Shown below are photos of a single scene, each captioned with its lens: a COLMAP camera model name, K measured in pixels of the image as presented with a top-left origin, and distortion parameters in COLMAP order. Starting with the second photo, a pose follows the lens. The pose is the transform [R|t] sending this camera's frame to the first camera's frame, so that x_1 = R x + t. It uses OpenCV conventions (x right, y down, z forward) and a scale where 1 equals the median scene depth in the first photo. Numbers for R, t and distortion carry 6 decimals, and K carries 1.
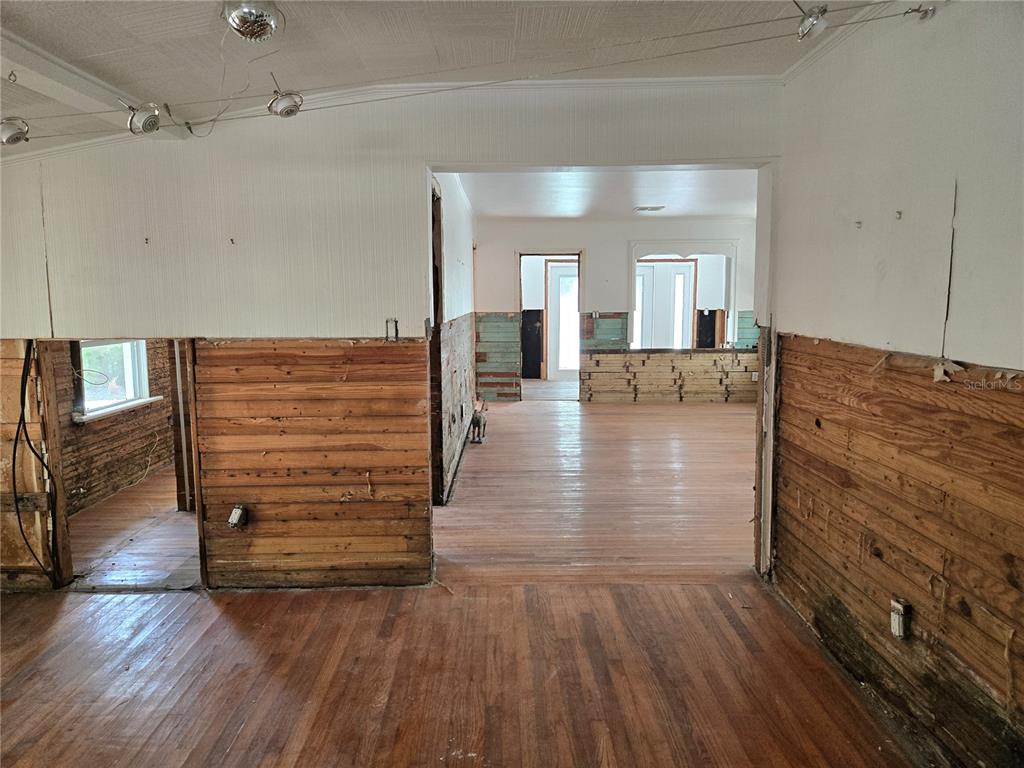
lens RADIAL K [[695.8, 0, 505.6], [0, 695.8, 380.2], [0, 0, 1]] dist [0.050211, -0.017644]
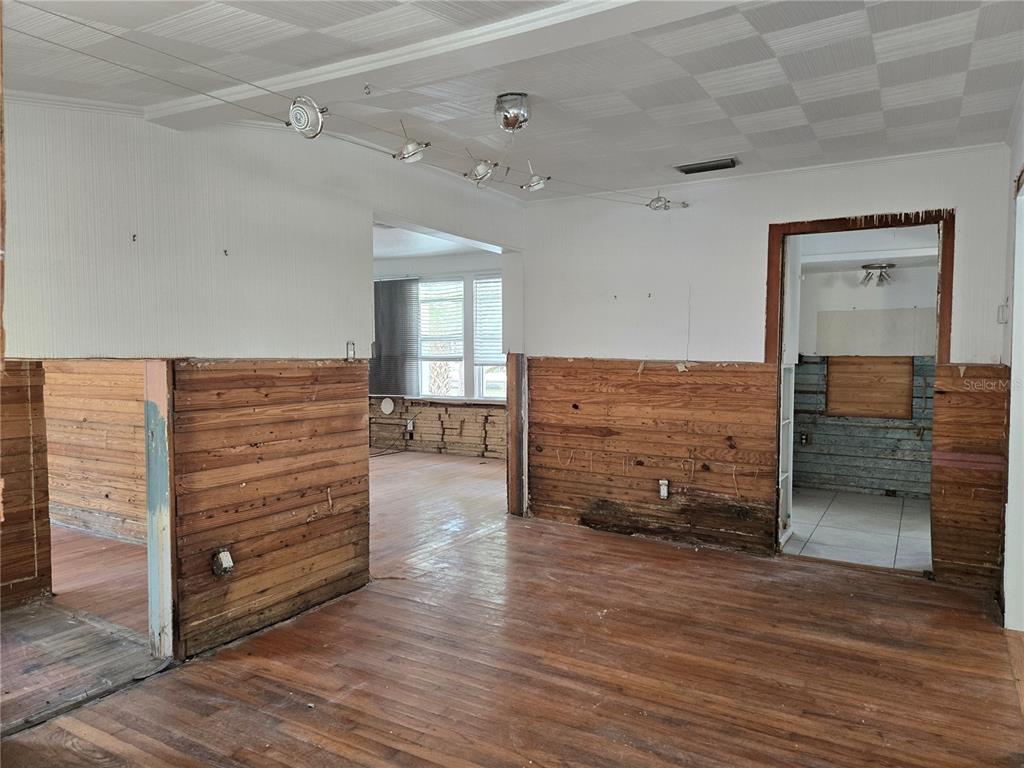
lens RADIAL K [[695.8, 0, 517.0], [0, 695.8, 385.5], [0, 0, 1]] dist [0.050211, -0.017644]
pose [[0.495254, -0.026469, 0.868345, -0.977775], [0.093965, 0.995304, -0.023253, 0.030760], [-0.863652, 0.093110, 0.495415, 0.229036]]
